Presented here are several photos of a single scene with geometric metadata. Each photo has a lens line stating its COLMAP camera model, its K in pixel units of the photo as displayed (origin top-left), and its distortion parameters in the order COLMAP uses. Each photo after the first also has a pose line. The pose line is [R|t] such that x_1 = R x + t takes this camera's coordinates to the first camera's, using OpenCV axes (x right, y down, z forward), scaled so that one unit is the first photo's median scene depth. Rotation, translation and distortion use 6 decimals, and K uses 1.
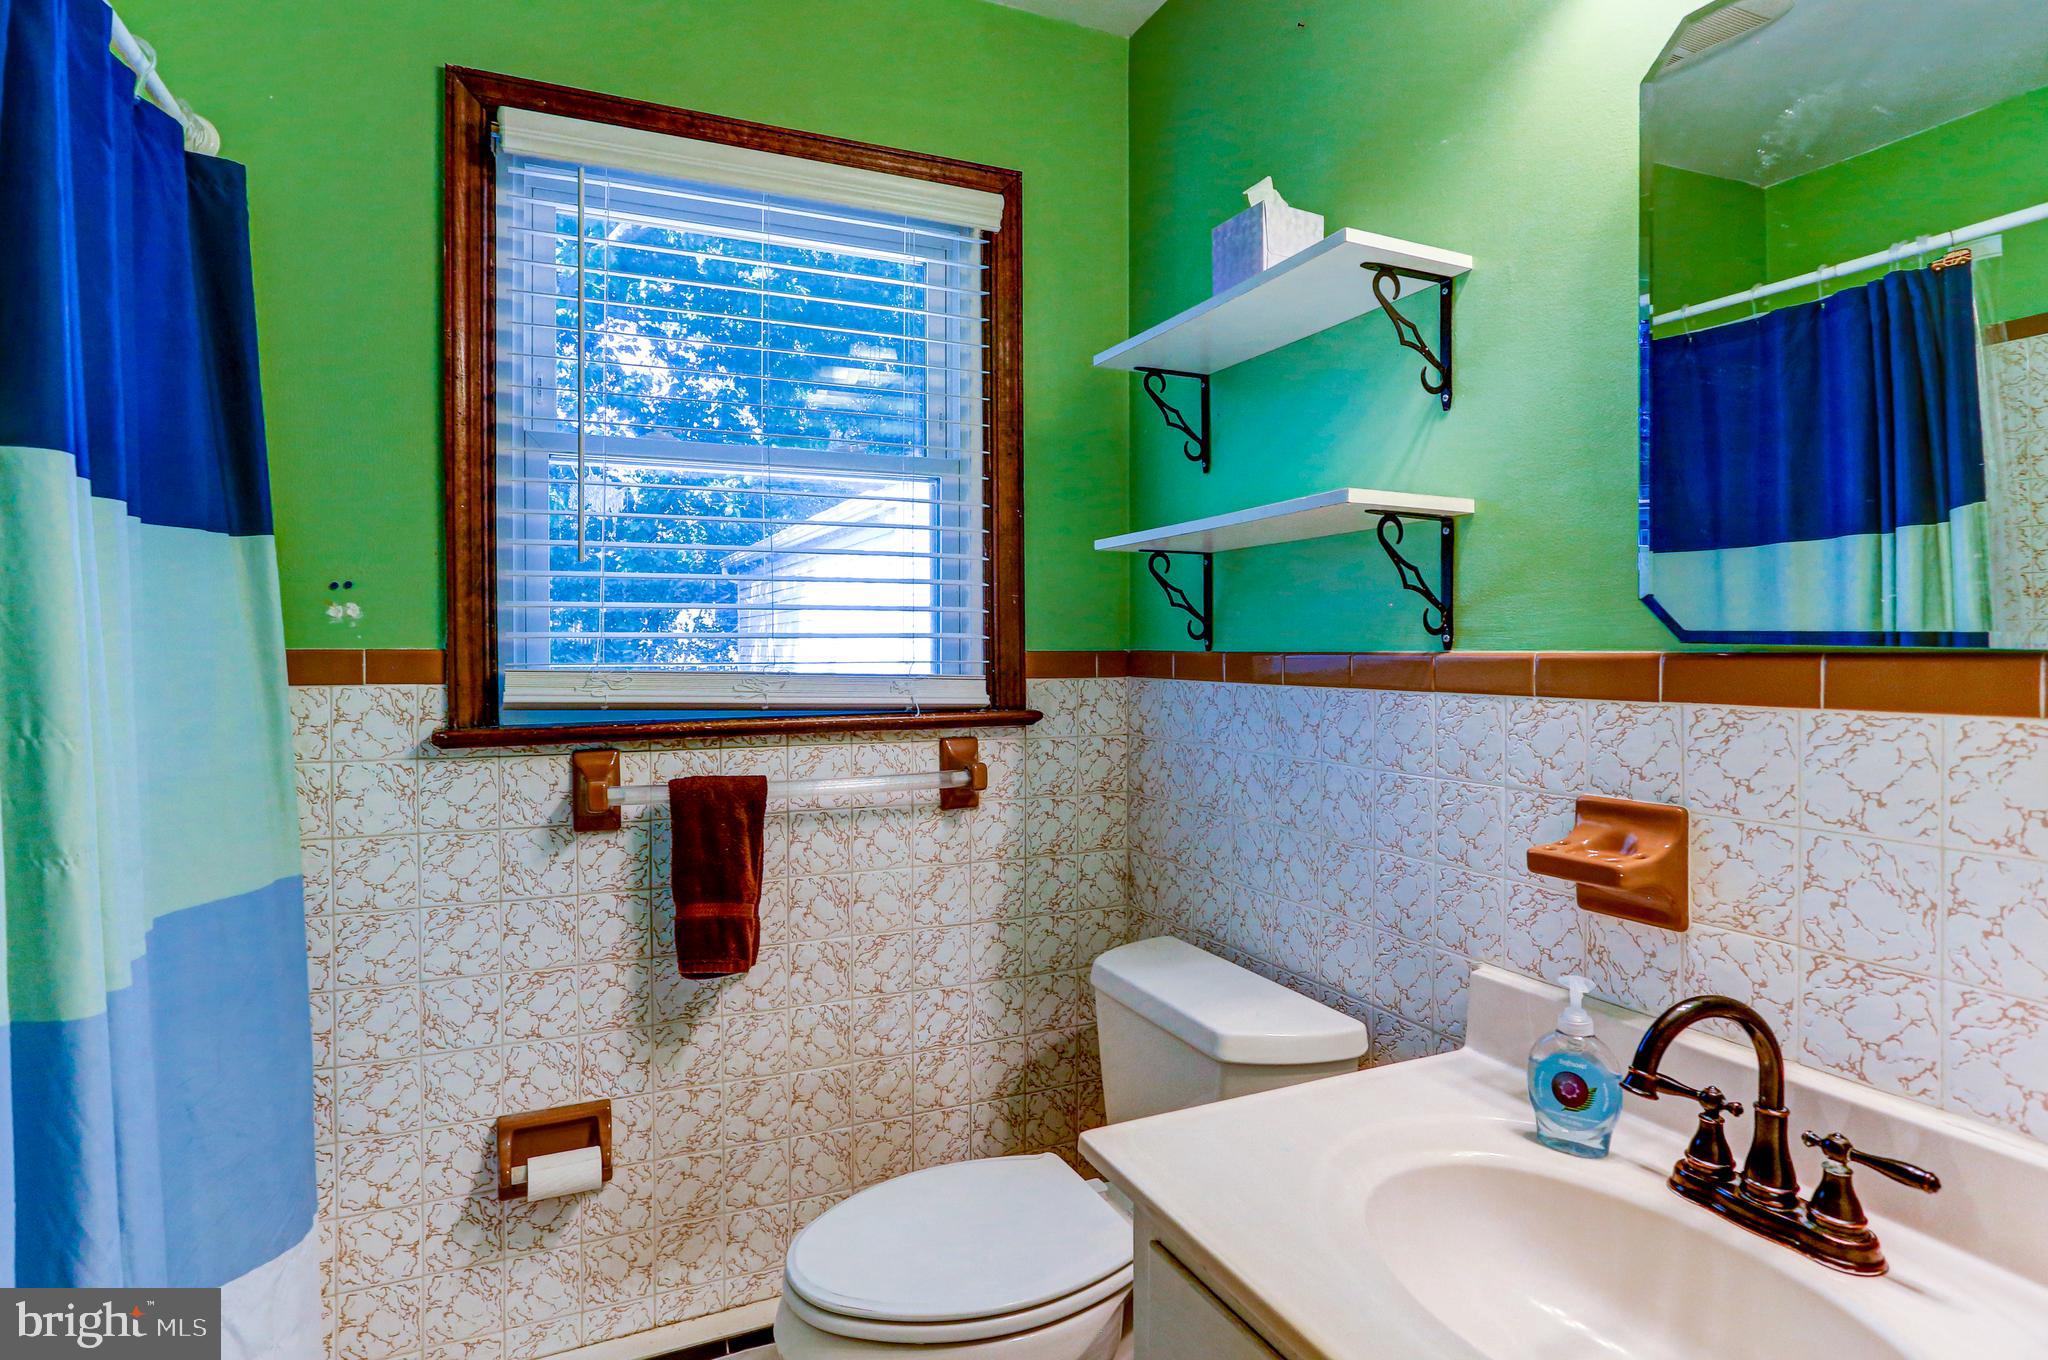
lens RADIAL K [[1072.2, 0, 1021.8], [0, 1072.2, 647.6], [0, 0, 1]] dist [-0.055008, 0.038110]
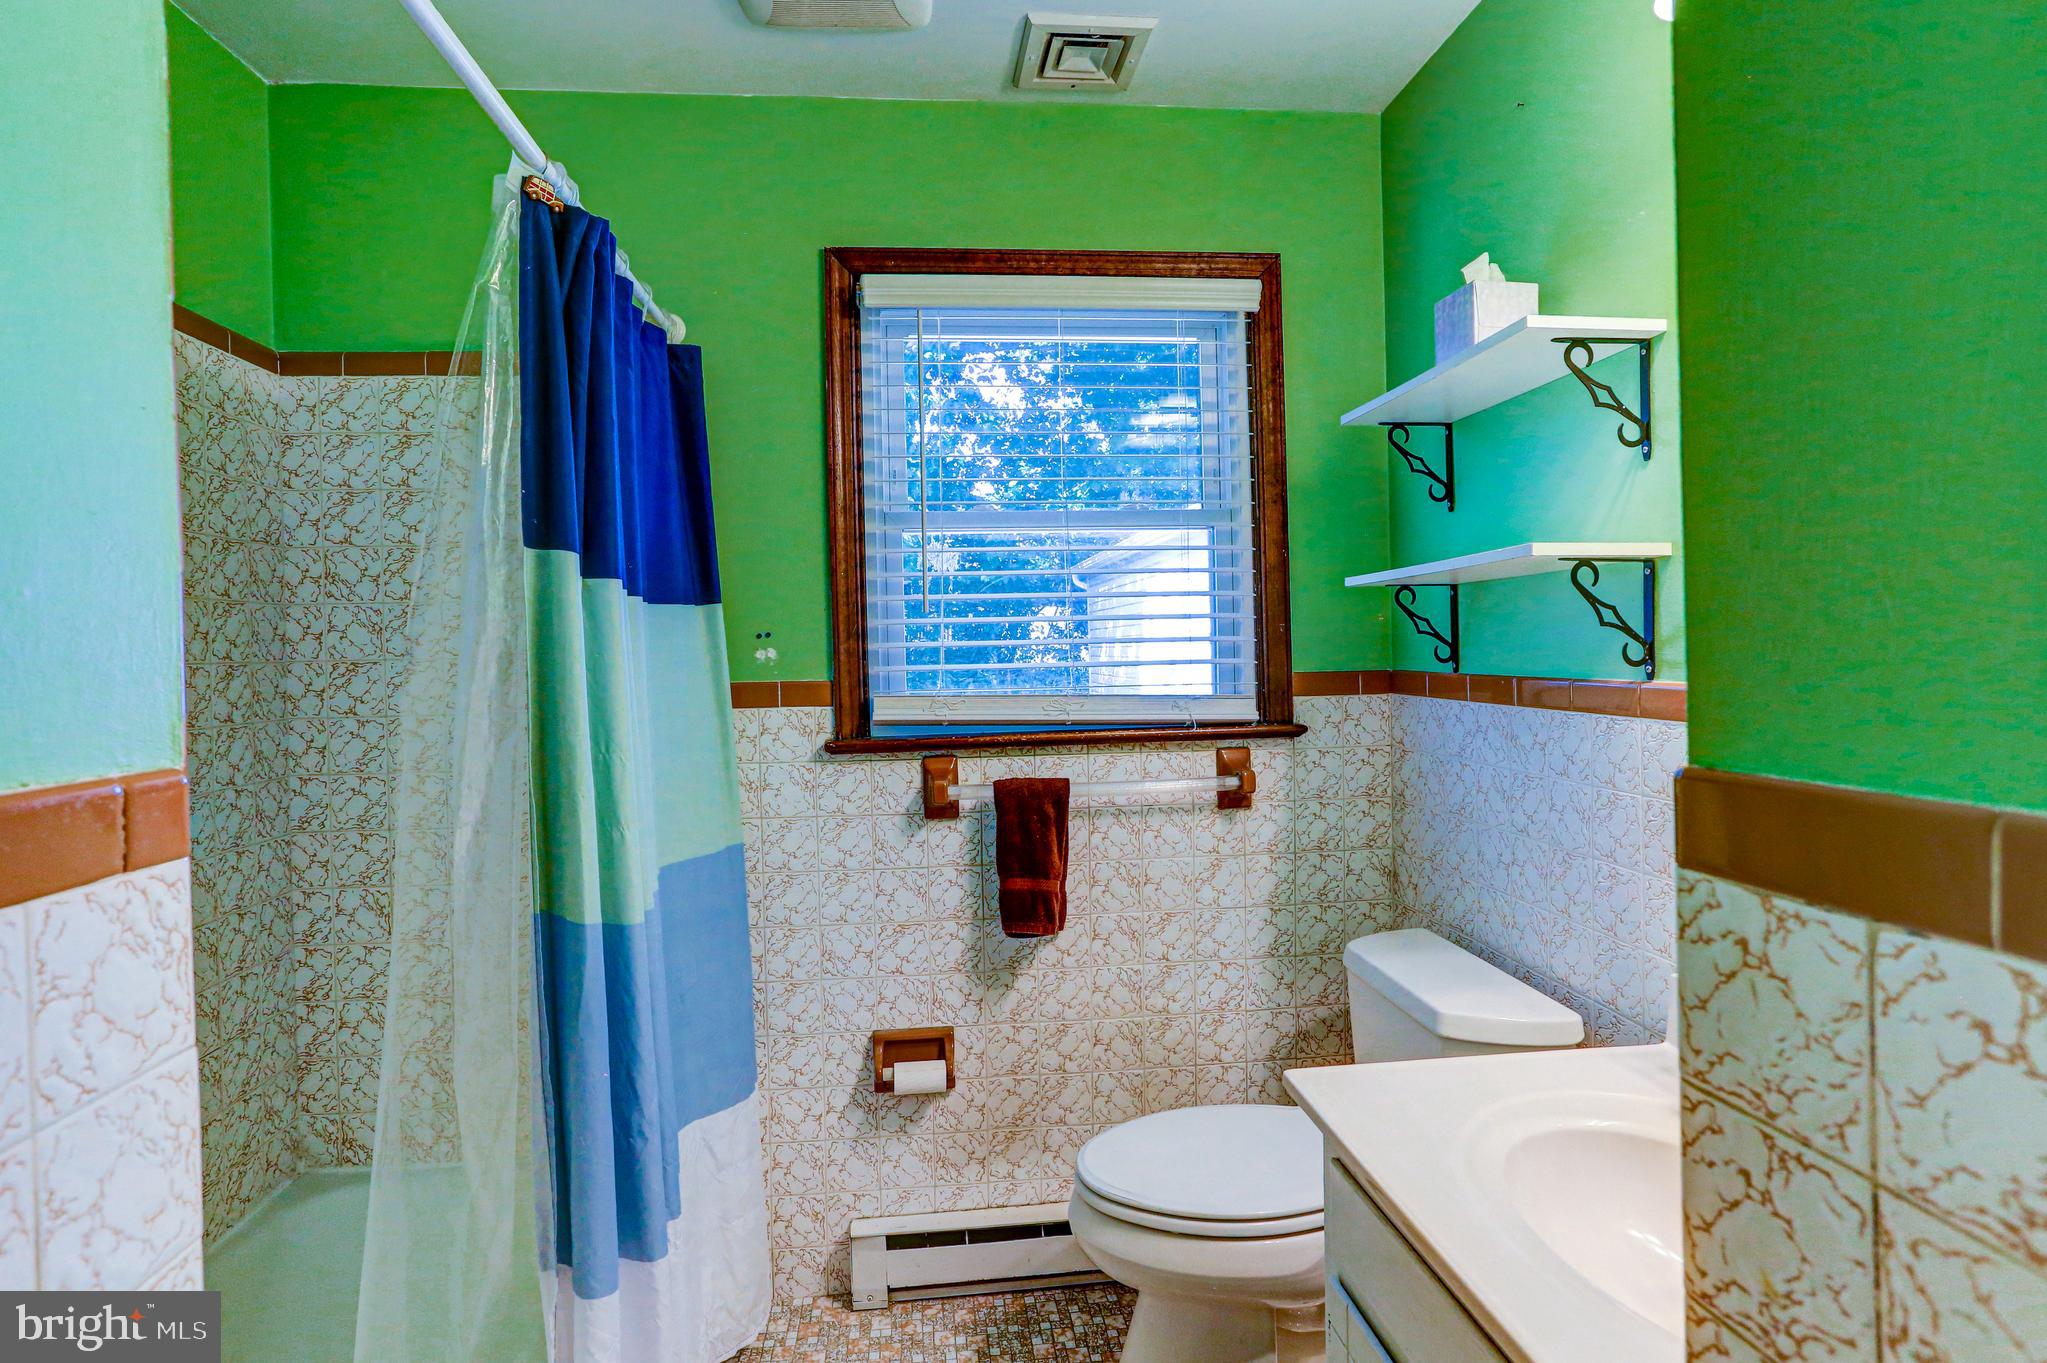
lens RADIAL K [[981.2, 0, 1024.0], [0, 981.2, 660.2], [0, 0, 1]] dist [-0.051932, 0.034216]
pose [[0.951571, -0.014617, -0.307083, 0.063634], [0.016351, 0.999862, 0.003076, -0.021919], [0.306995, -0.007948, 0.951678, -0.101170]]
